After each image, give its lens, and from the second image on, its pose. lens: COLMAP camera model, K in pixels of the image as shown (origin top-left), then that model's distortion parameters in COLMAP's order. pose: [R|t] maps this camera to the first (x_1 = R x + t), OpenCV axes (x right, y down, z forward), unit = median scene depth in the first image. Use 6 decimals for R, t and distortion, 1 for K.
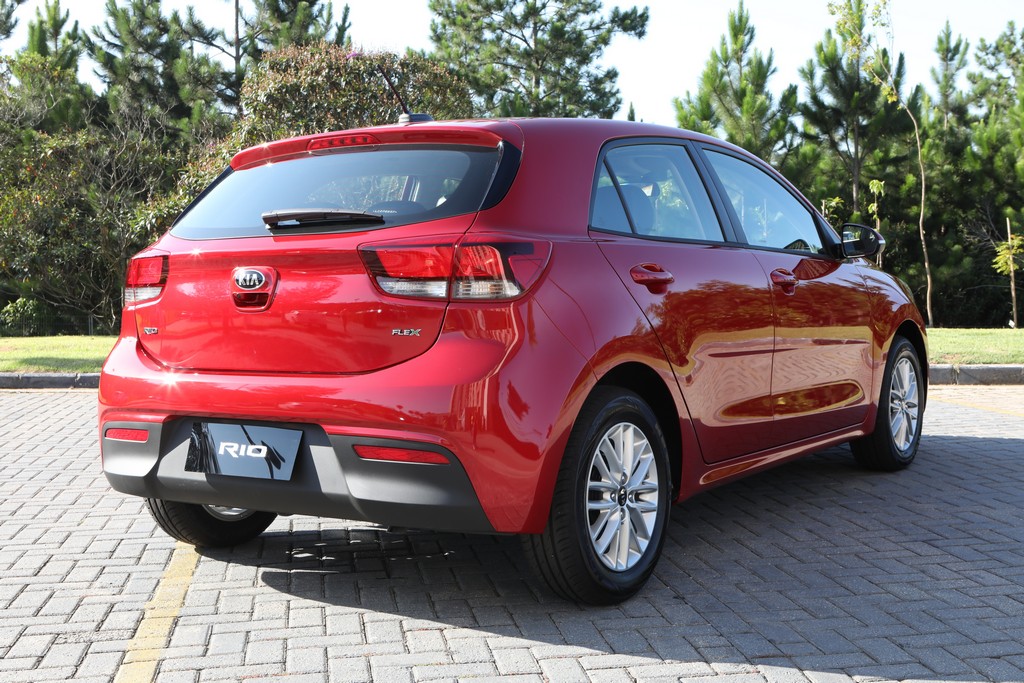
lens RADIAL K [[1290.2, 0, 512.0], [0, 1290.2, 341.5], [0, 0, 1]] dist [-0.011952, 0.010739]
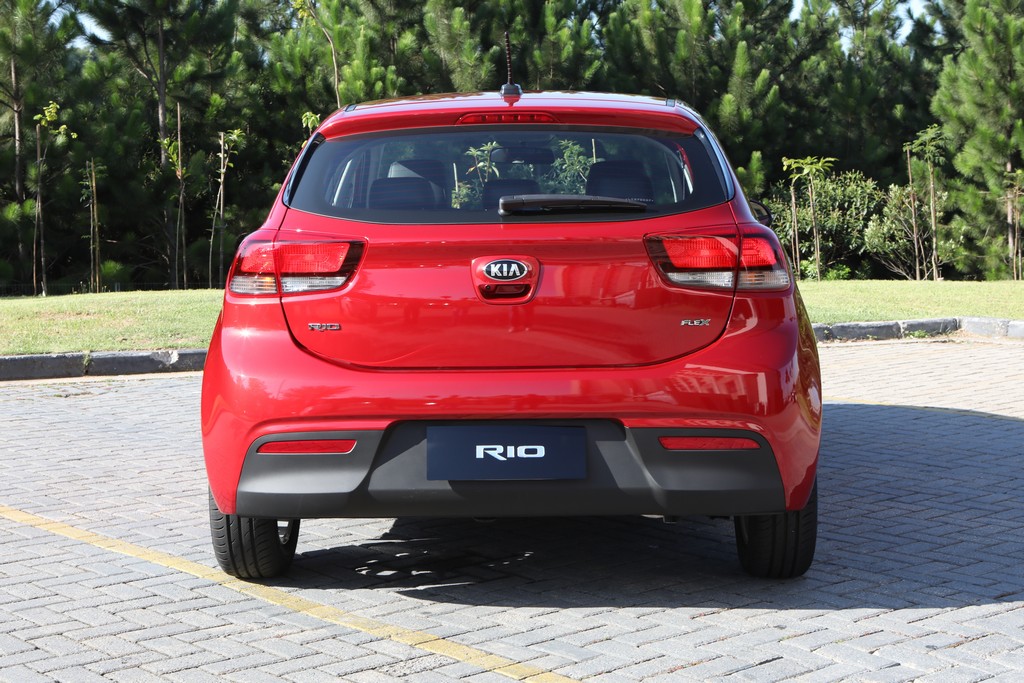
lens RADIAL K [[1715.8, 0, 512.0], [0, 1715.8, 341.5], [0, 0, 1]] dist [-0.007182, -0.049273]
pose [[0.850923, -0.035739, 0.524073, -0.821125], [0.023512, 0.999274, 0.029971, -0.032139], [-0.524764, -0.013181, 0.851146, -0.062070]]
